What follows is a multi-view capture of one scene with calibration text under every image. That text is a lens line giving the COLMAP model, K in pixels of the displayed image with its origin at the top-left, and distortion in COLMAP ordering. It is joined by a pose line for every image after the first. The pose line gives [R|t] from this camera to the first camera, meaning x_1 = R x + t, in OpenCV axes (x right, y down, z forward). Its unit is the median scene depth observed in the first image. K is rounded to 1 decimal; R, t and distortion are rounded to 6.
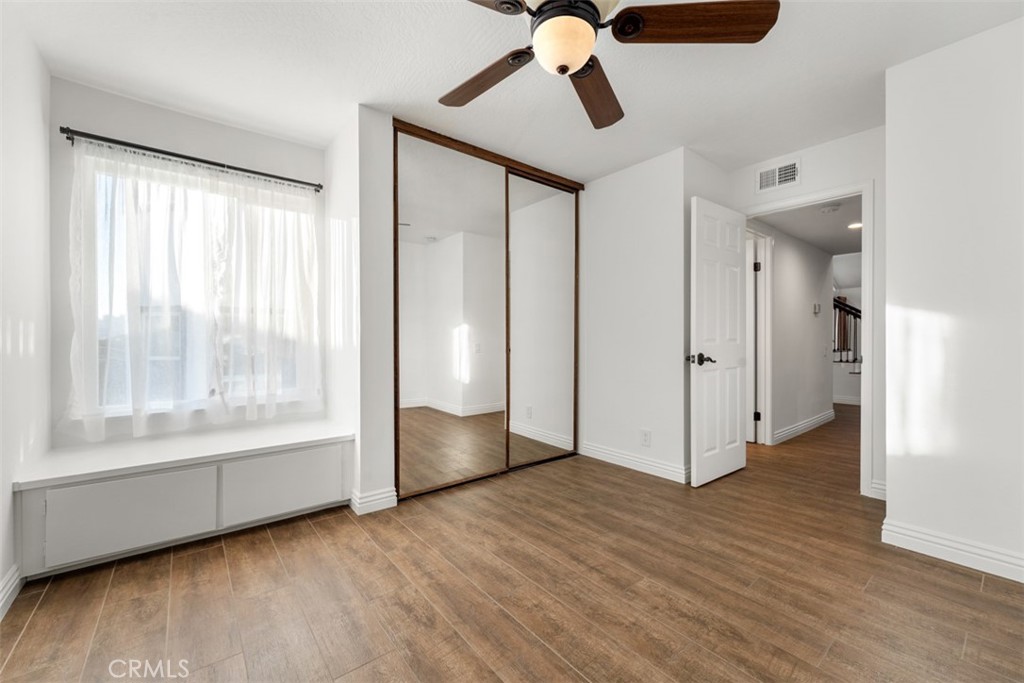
lens RADIAL K [[408.9, 0, 509.2], [0, 408.9, 336.6], [0, 0, 1]] dist [0.000473, -0.000042]
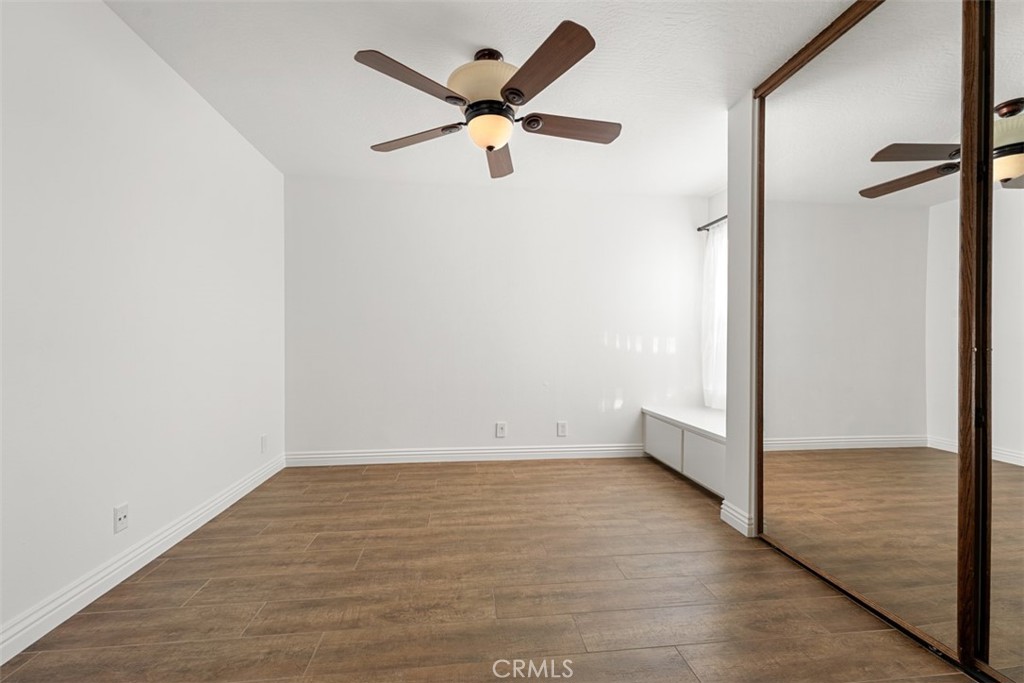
lens RADIAL K [[408.9, 0, 508.3], [0, 408.9, 344.5], [0, 0, 1]] dist [0.000473, -0.000042]
pose [[-0.526355, -0.002457, -0.850262, 1.162695], [-0.004889, 0.999988, 0.000137, 0.009279], [0.850251, 0.004229, -0.526360, 1.624317]]
